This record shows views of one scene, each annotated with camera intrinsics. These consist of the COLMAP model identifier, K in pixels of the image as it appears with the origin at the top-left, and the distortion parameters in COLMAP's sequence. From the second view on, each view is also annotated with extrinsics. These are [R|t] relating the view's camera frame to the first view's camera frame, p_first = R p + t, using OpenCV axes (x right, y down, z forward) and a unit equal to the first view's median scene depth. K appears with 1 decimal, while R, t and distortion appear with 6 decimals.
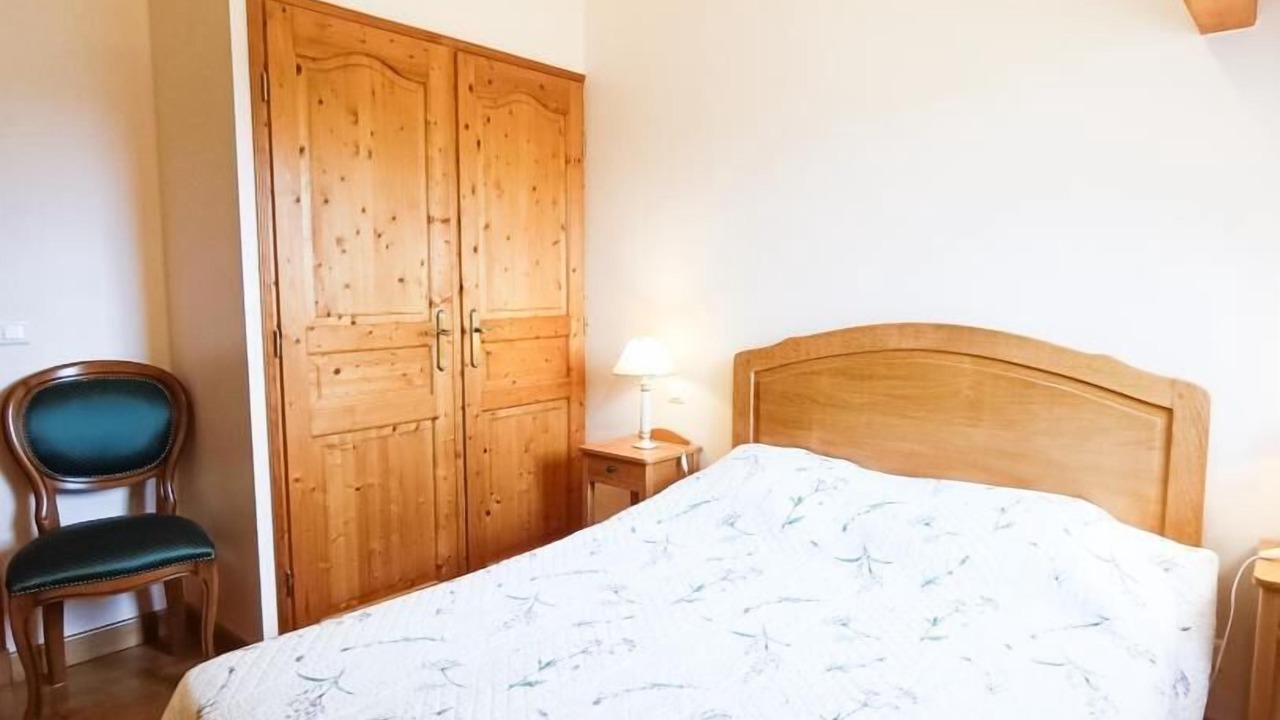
lens RADIAL K [[769.8, 0, 641.3], [0, 769.8, 357.6], [0, 0, 1]] dist [0.000742, -0.000067]
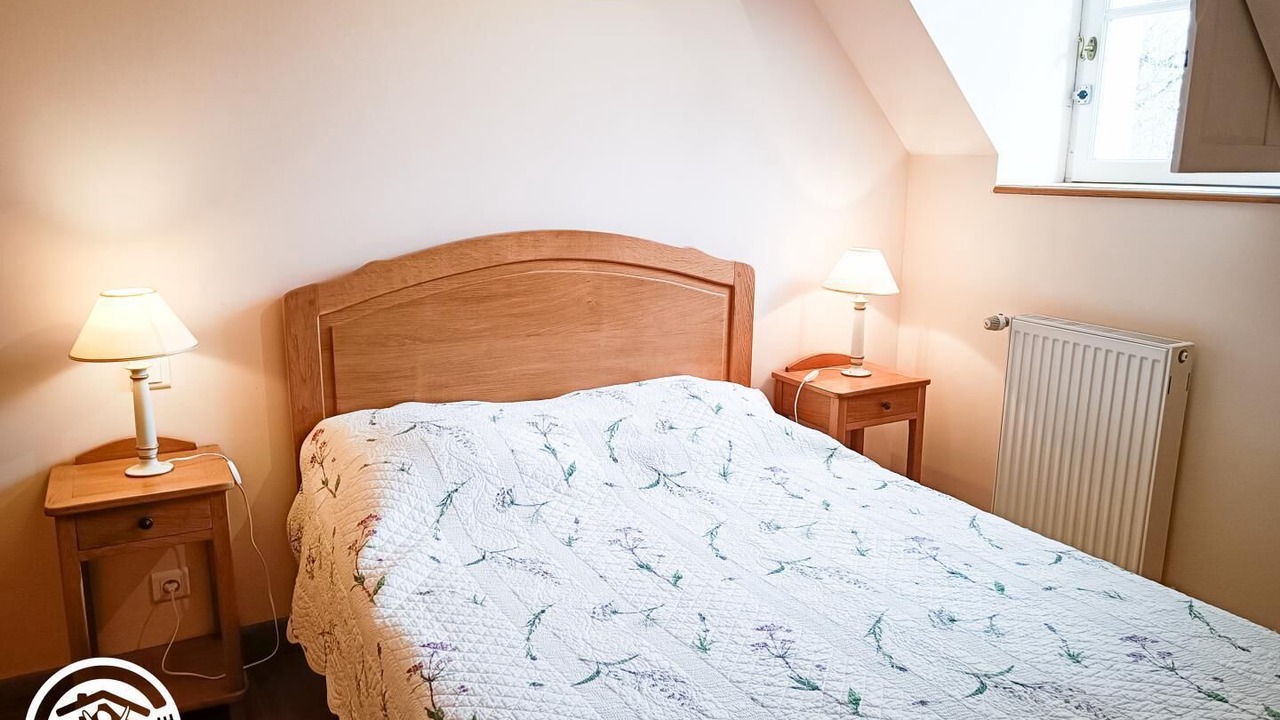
lens RADIAL K [[918.5, 0, 640.1], [0, 918.5, 360.3], [0, 0, 1]] dist [-0.002468, -0.002830]
pose [[0.375261, -0.201442, 0.904765, -0.617126], [0.089573, 0.979412, 0.180910, -0.081523], [-0.922581, 0.013154, 0.385579, 0.480691]]
